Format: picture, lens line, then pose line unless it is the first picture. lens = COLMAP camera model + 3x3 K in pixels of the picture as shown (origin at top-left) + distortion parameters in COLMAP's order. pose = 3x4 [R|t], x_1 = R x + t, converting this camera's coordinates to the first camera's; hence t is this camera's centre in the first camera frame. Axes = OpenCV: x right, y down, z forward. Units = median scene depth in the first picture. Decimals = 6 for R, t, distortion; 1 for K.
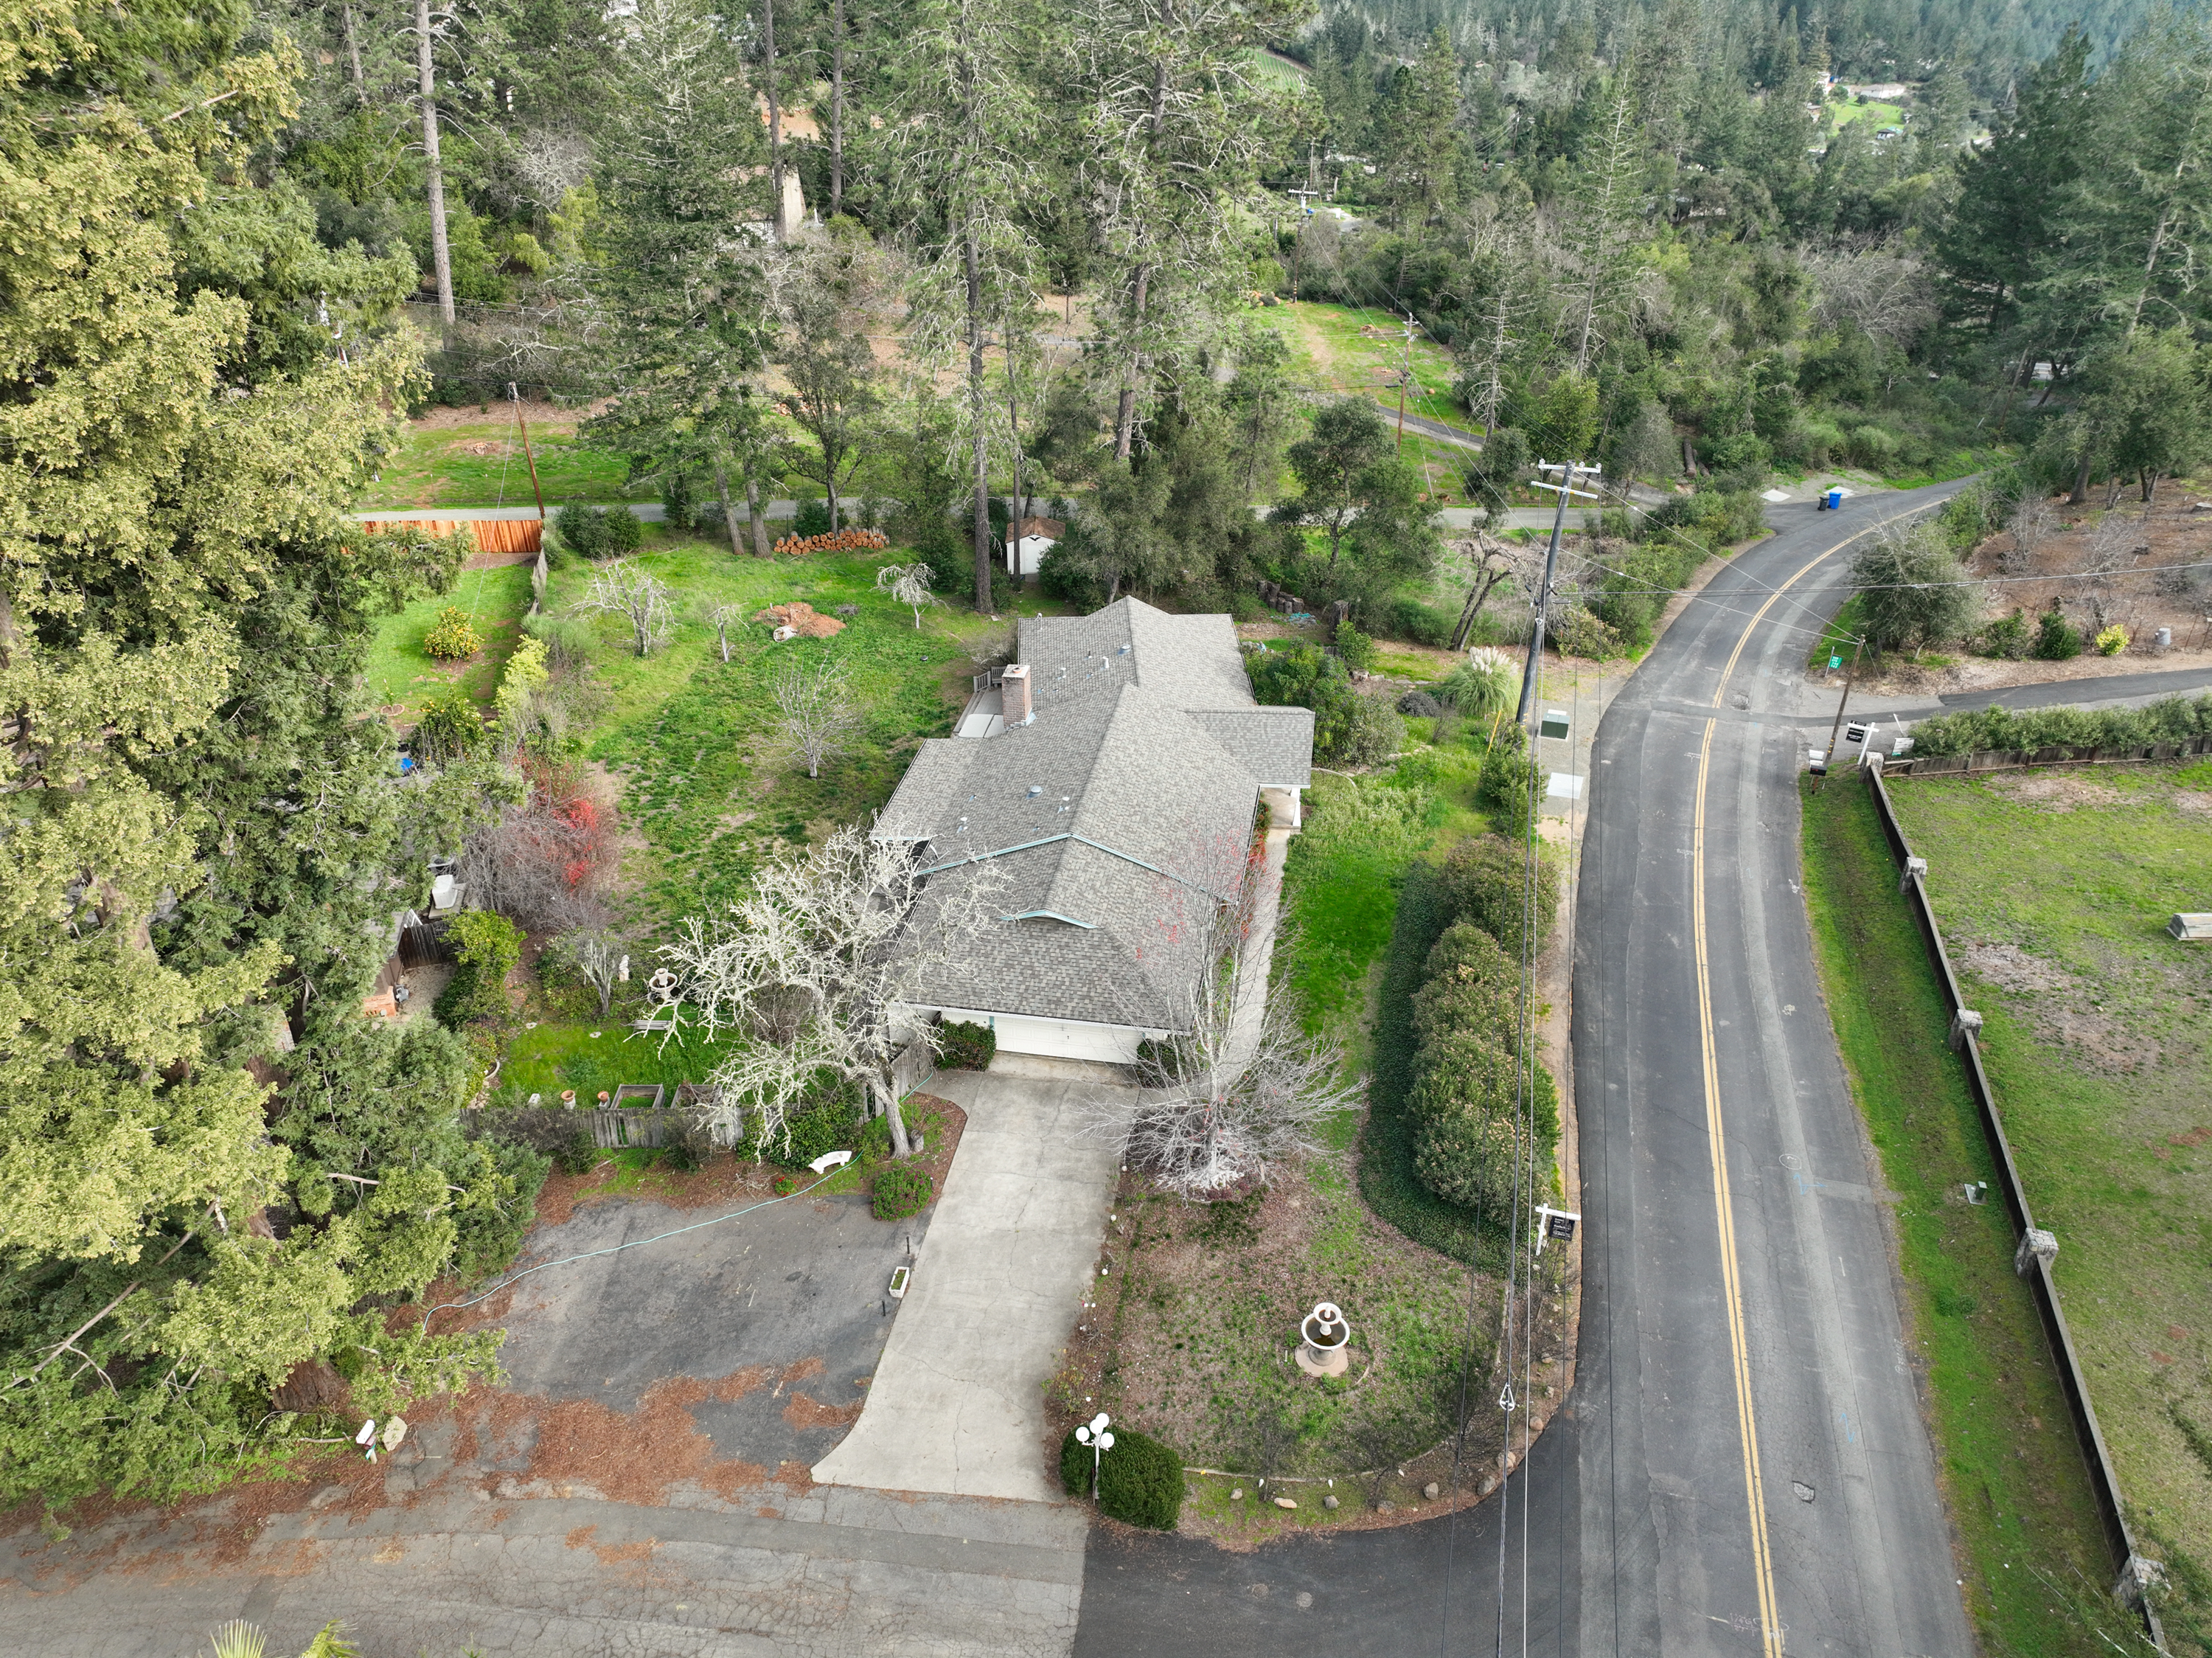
lens RADIAL K [[1549.9, 0, 1106.0], [0, 1549.9, 829.0], [0, 0, 1]] dist [0.001259, 0.005518]
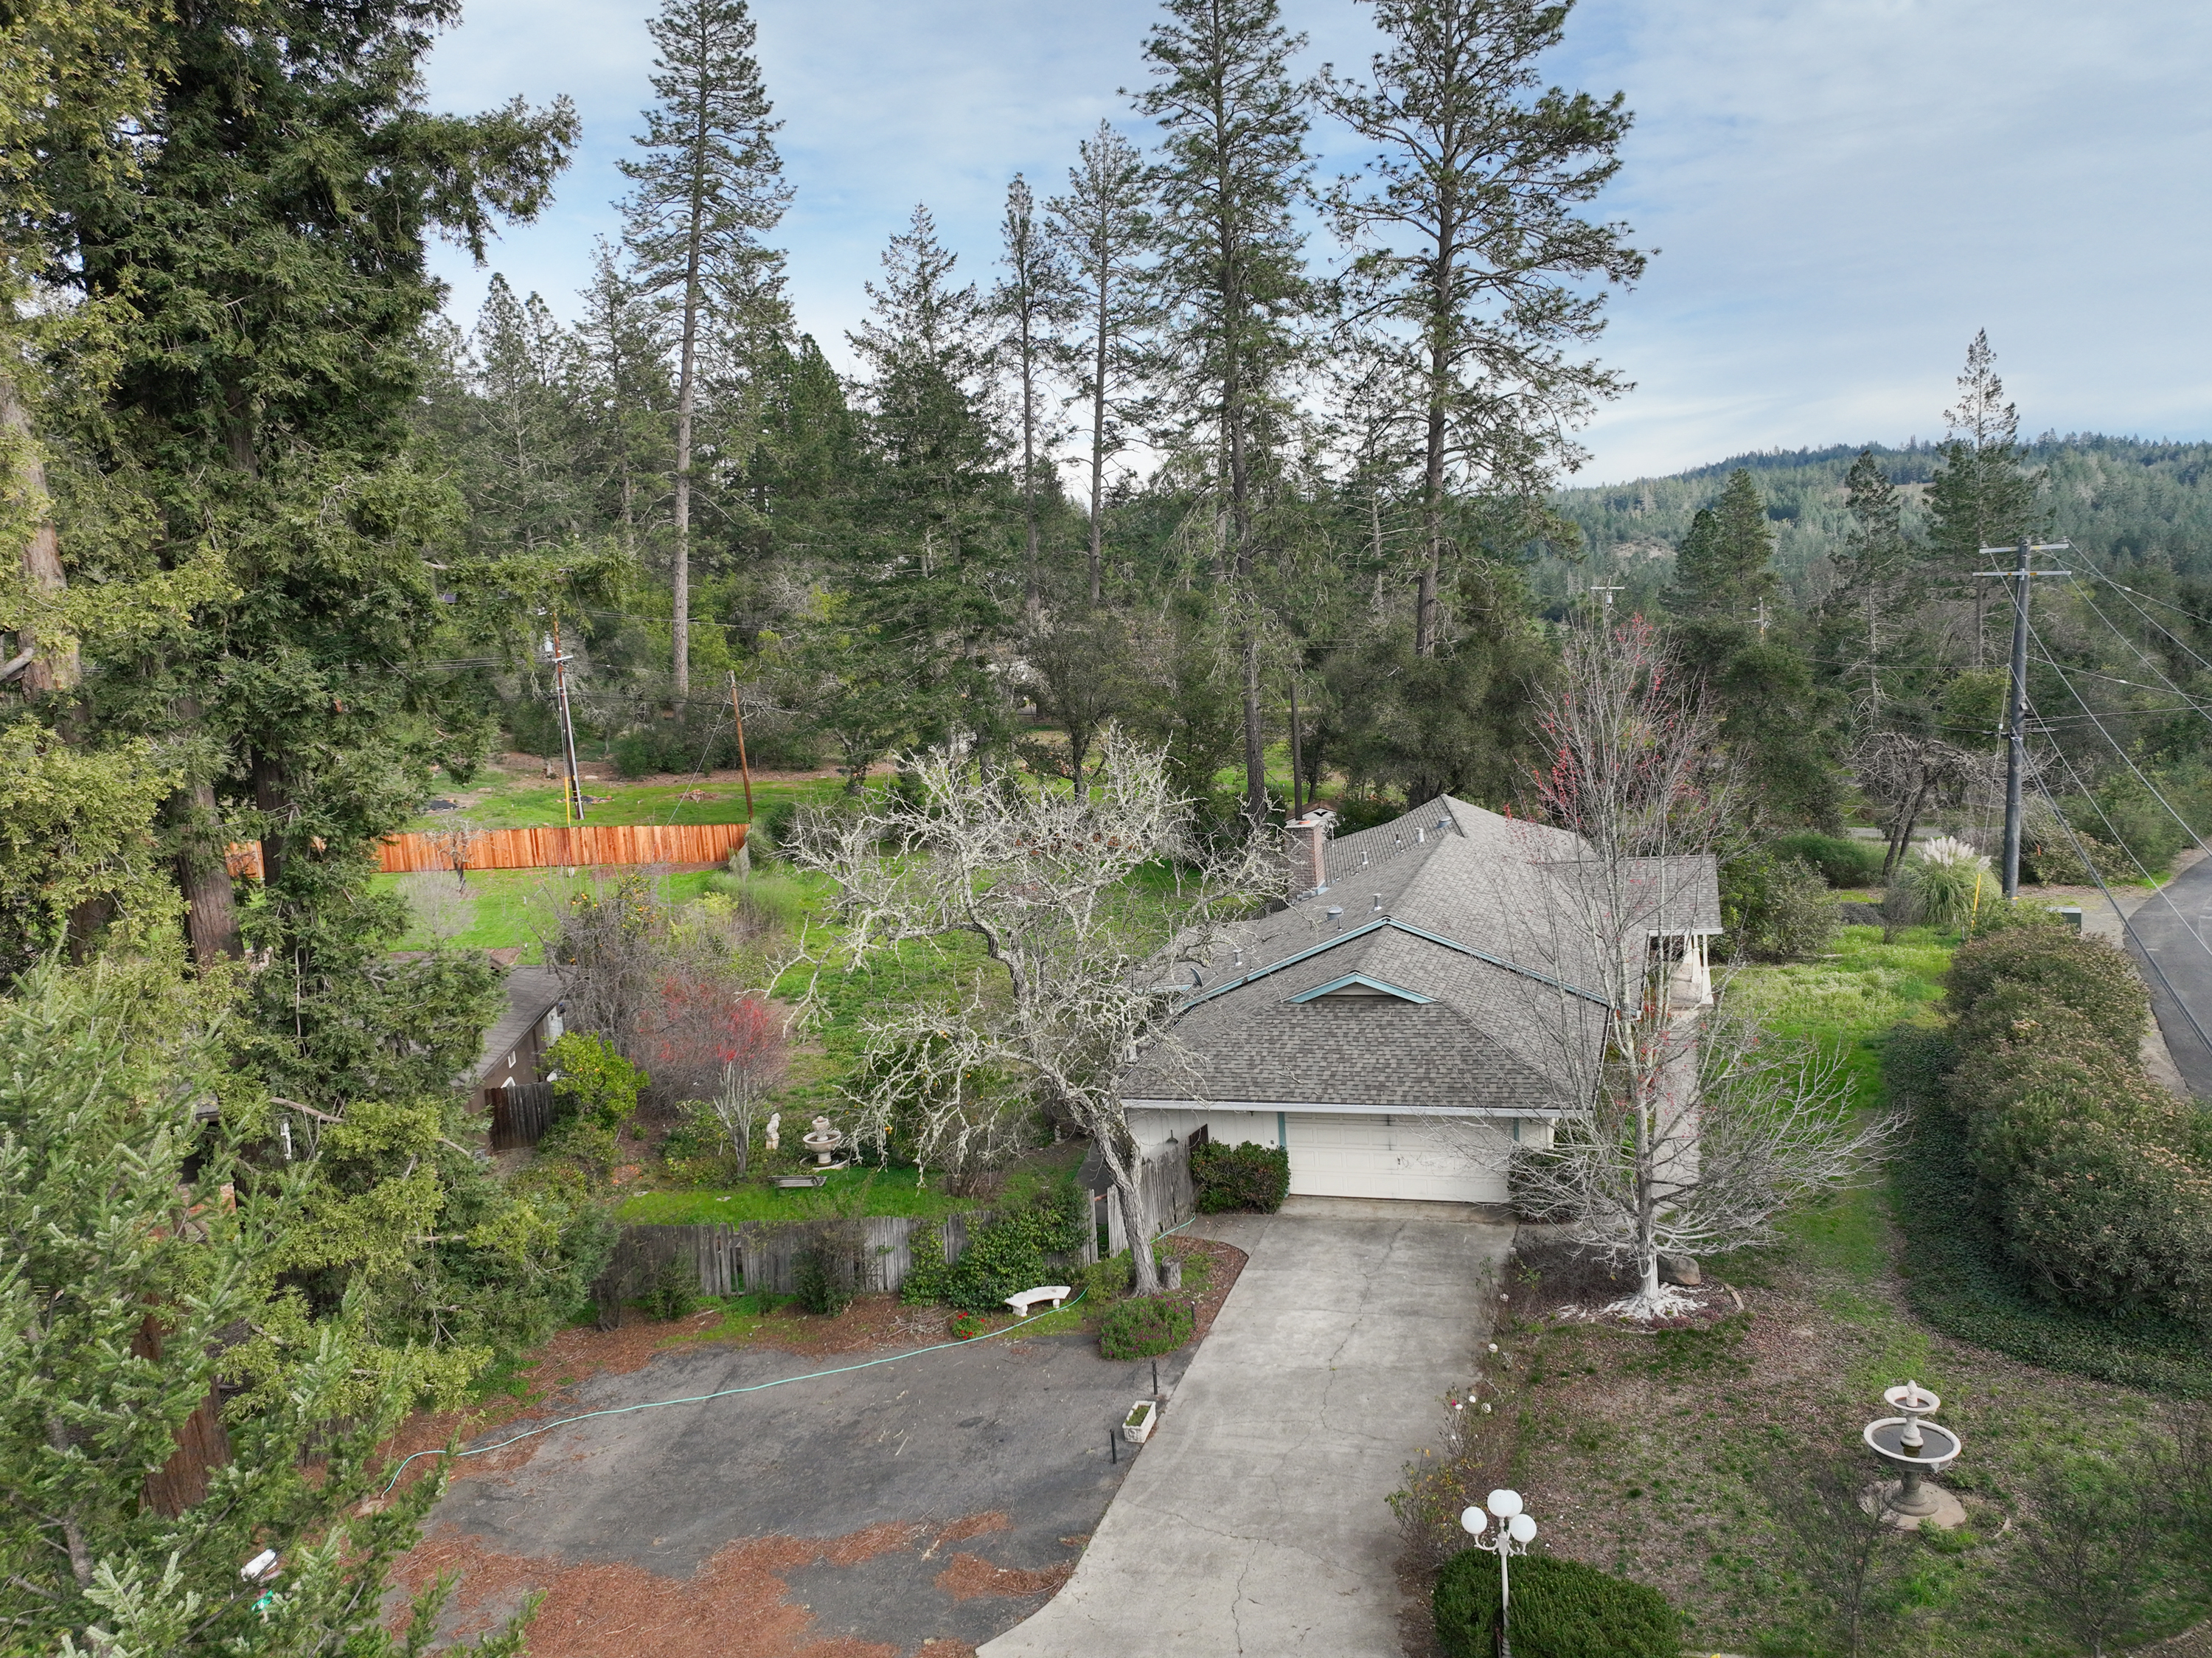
lens RADIAL K [[1736.2, 0, 1105.0], [0, 1736.2, 818.0], [0, 0, 1]] dist [0.005358, 0.004657]
pose [[0.986258, -0.049393, -0.157659, -0.026932], [-0.013260, 0.927522, -0.373533, 0.310115], [0.164682, 0.370490, 0.914121, 0.276691]]
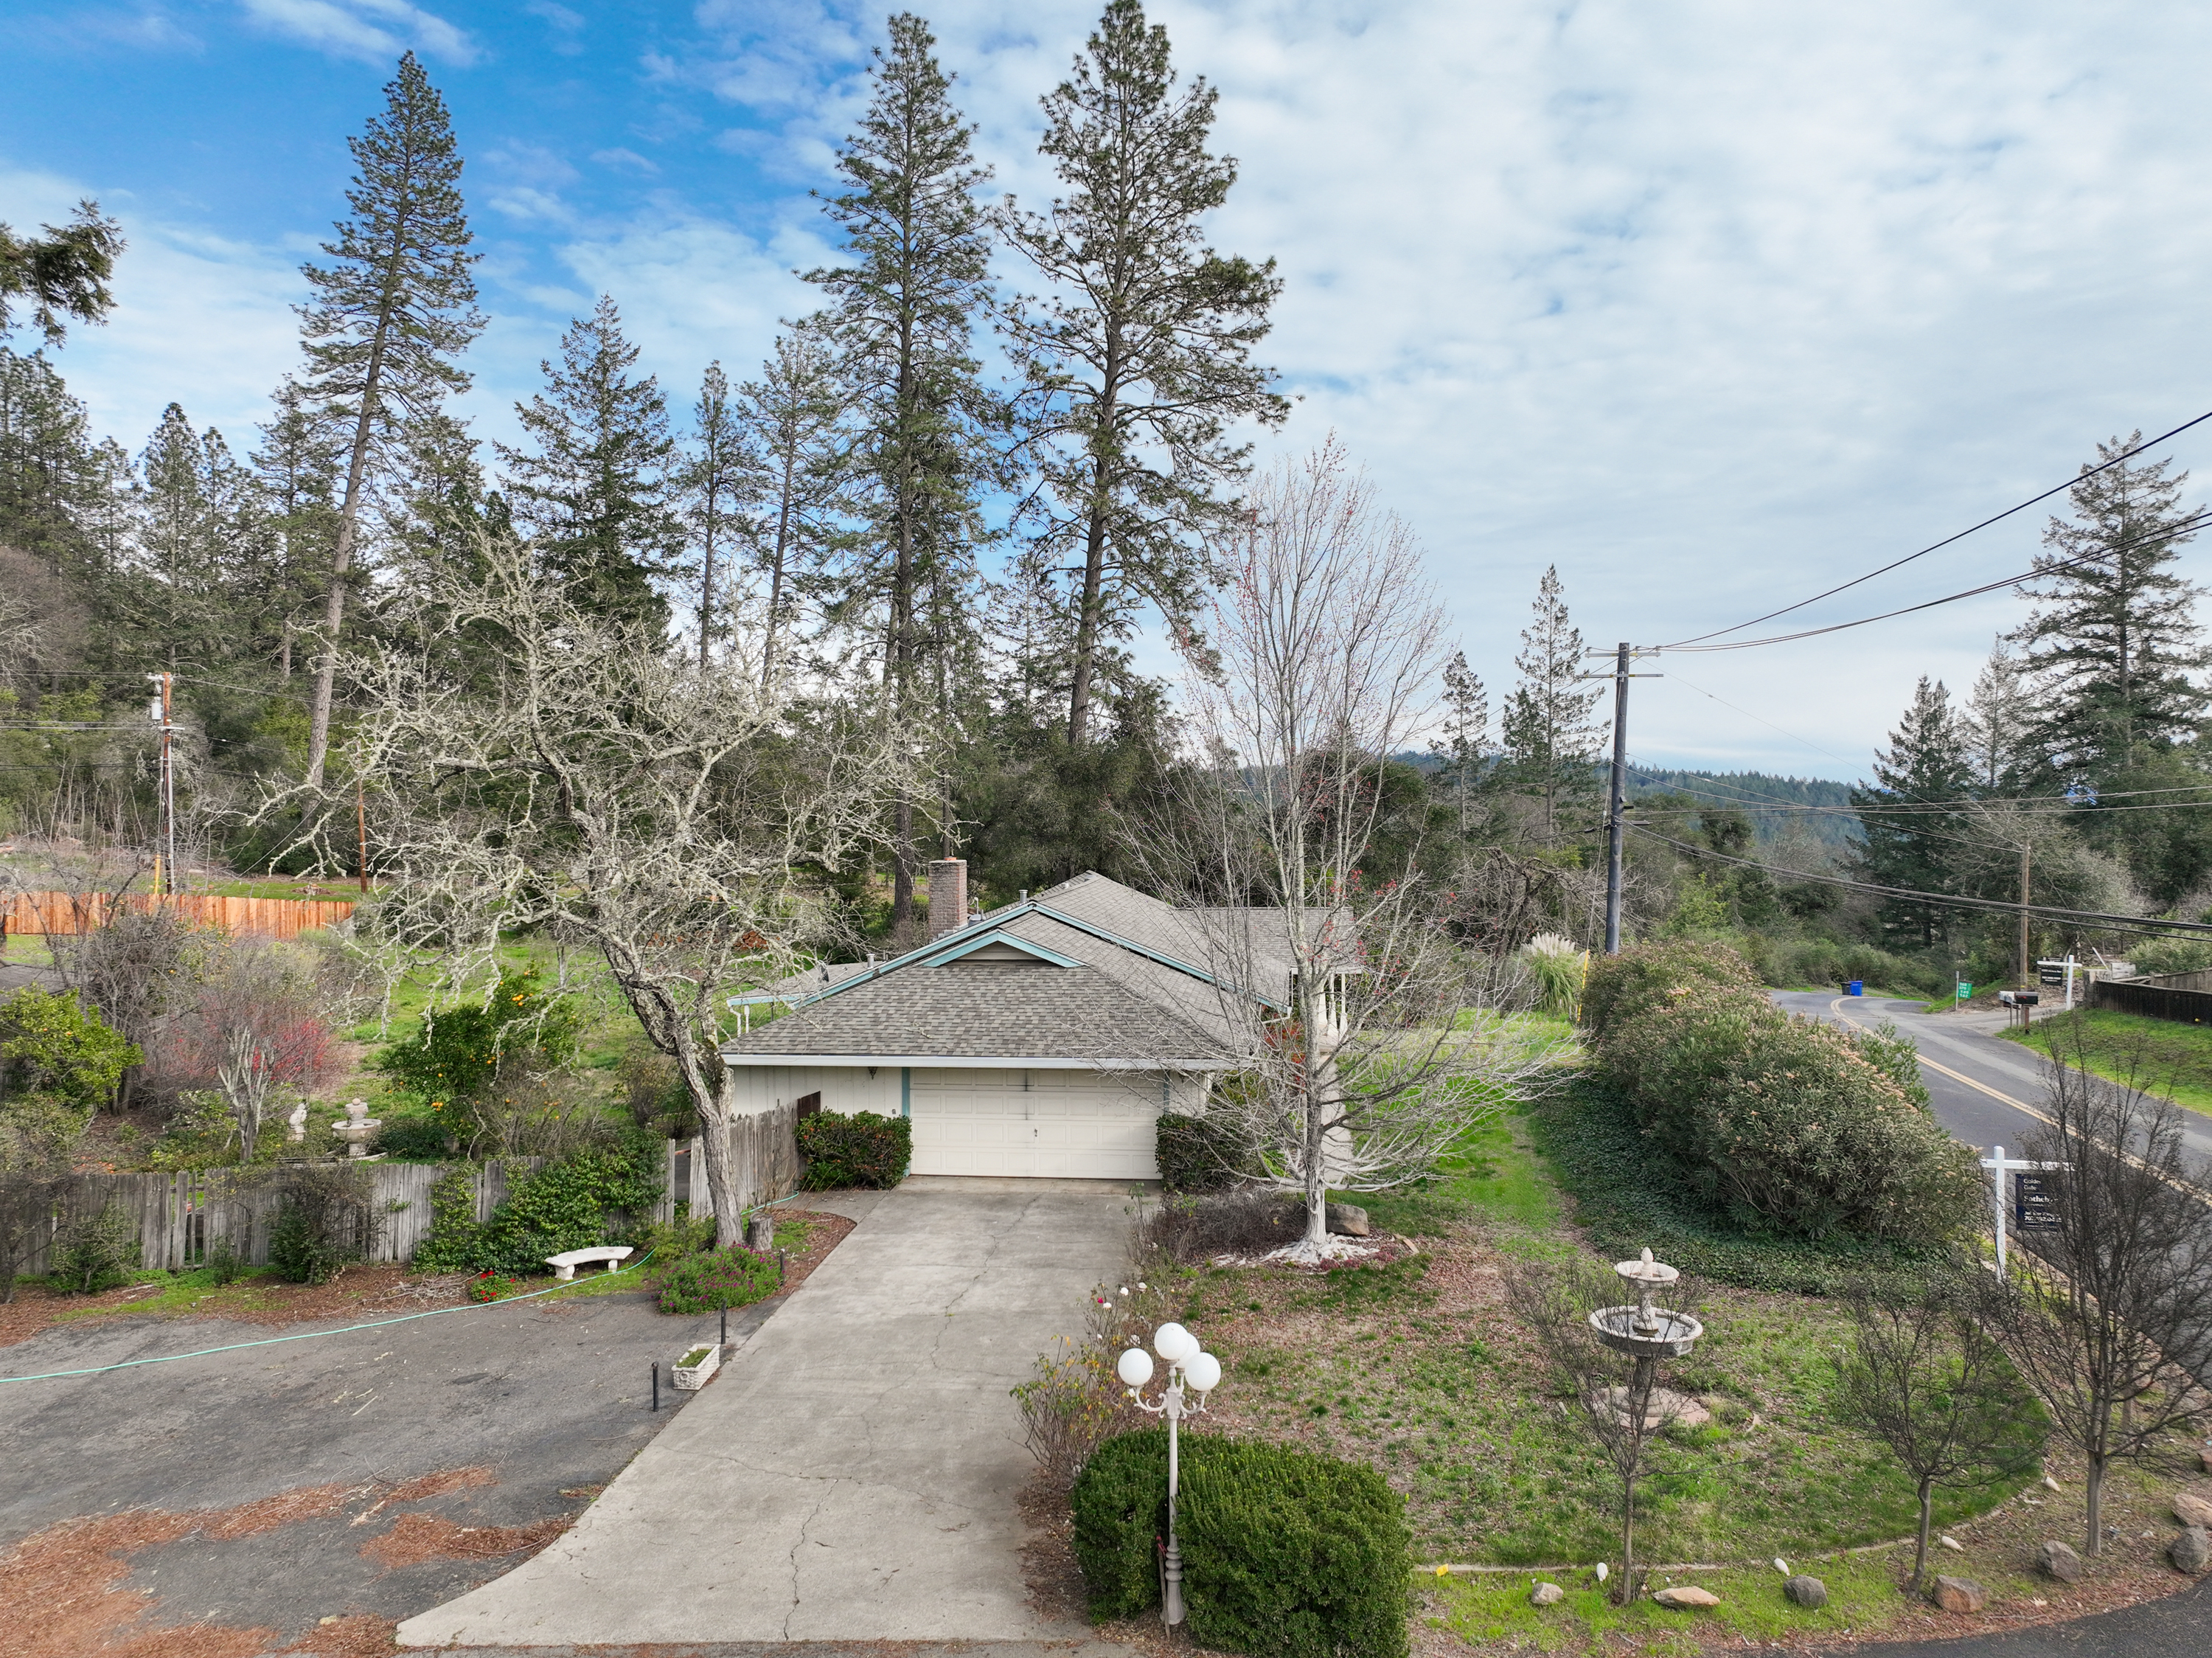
lens RADIAL K [[1570.8, 0, 1106.0], [0, 1570.8, 829.0], [0, 0, 1]] dist [-0.009137, 0.026010]
pose [[0.998446, 0.000536, 0.055731, -0.034757], [0.027207, 0.868029, -0.495768, 0.369172], [-0.048642, 0.496514, 0.866665, 0.477960]]
